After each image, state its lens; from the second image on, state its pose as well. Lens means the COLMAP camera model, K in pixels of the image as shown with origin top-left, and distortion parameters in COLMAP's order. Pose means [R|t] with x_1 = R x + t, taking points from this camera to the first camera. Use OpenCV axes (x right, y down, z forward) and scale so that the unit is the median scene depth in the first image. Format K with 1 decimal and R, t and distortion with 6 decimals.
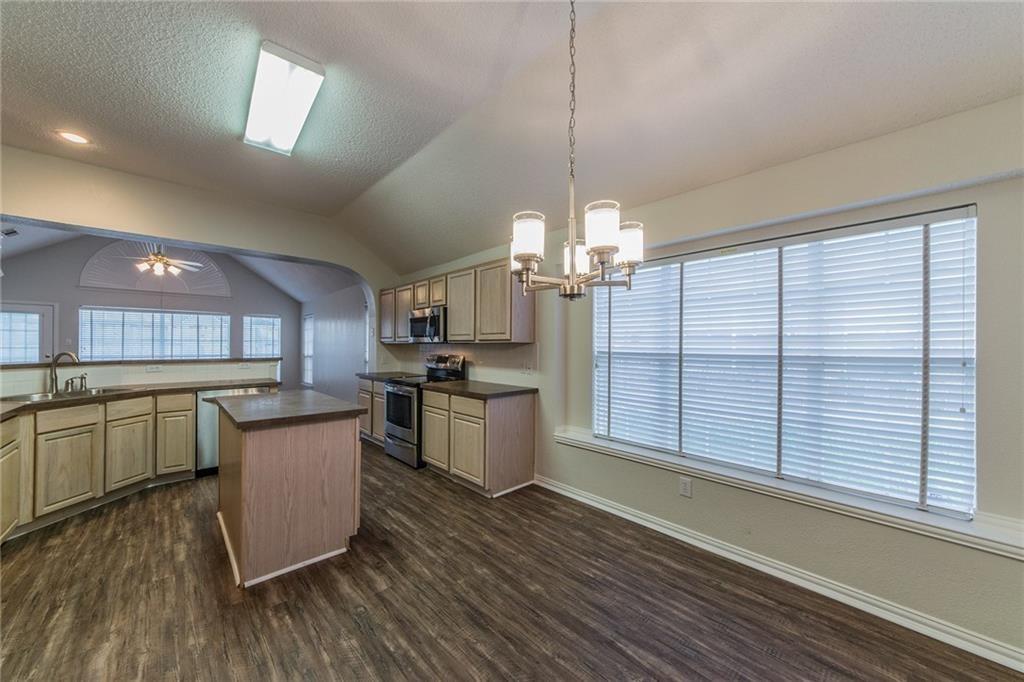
lens RADIAL K [[367.2, 0, 512.5], [0, 367.2, 345.0], [0, 0, 1]] dist [-0.001441, 0.001506]
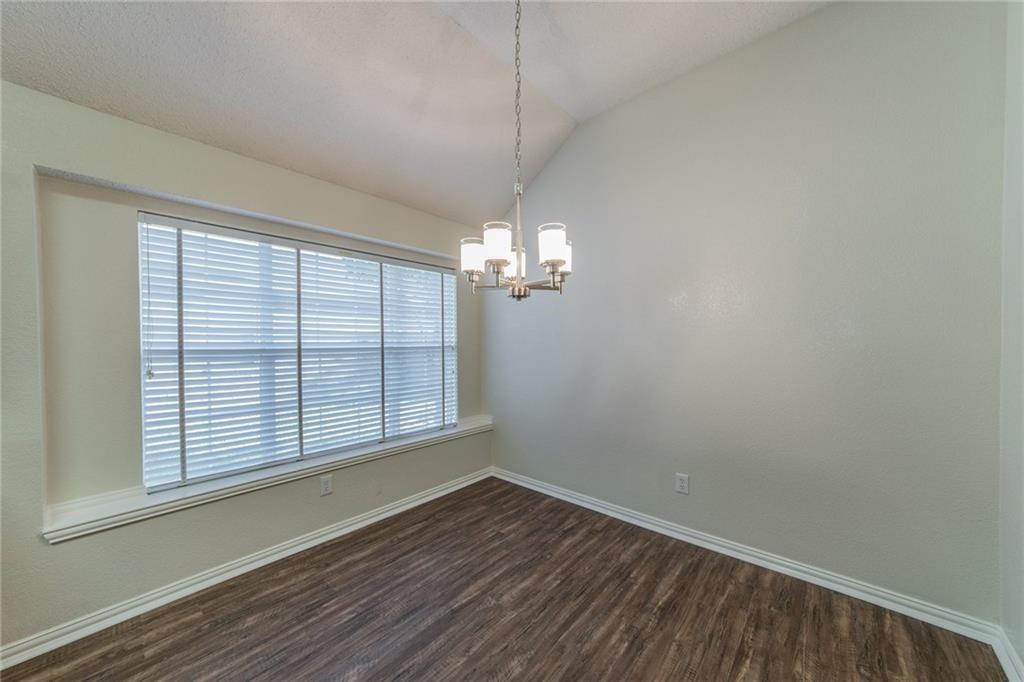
lens RADIAL K [[367.2, 0, 509.8], [0, 367.2, 344.5], [0, 0, 1]] dist [-0.001441, 0.001506]
pose [[-0.087774, -0.015447, 0.996021, -0.490856], [0.001011, 0.999878, 0.015596, -0.000517], [-0.996140, 0.002376, -0.087747, 0.550837]]
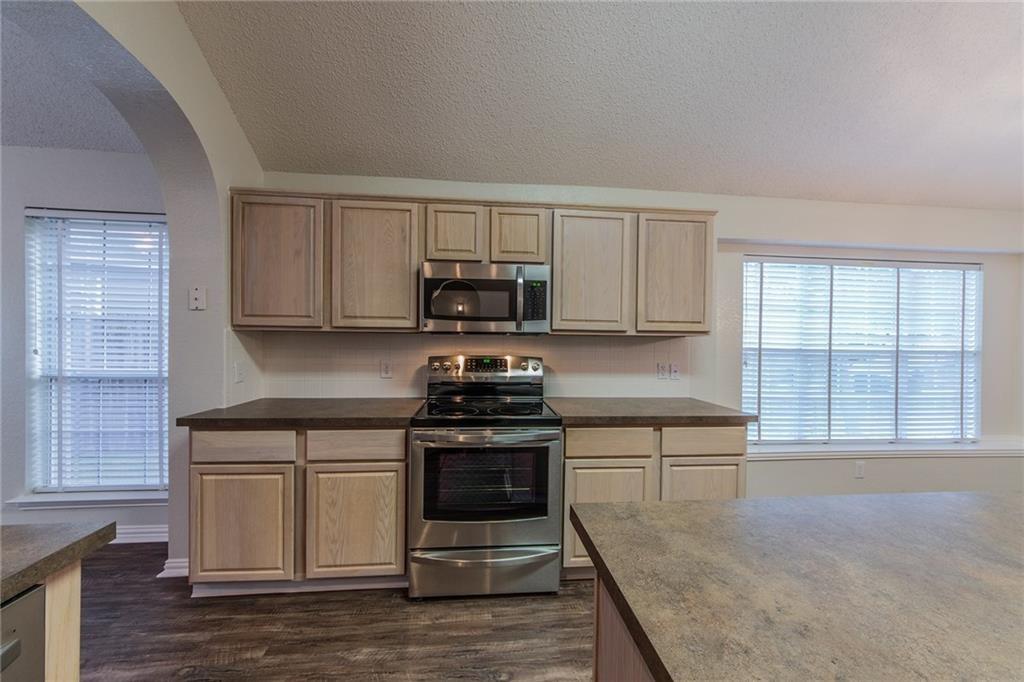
lens RADIAL K [[367.2, 0, 515.7], [0, 367.2, 342.1], [0, 0, 1]] dist [-0.001441, 0.001506]
pose [[0.611328, -0.004258, 0.791366, -0.954477], [-0.013160, 0.999793, 0.015546, -0.002320], [-0.791268, -0.019918, 0.611145, 1.056956]]
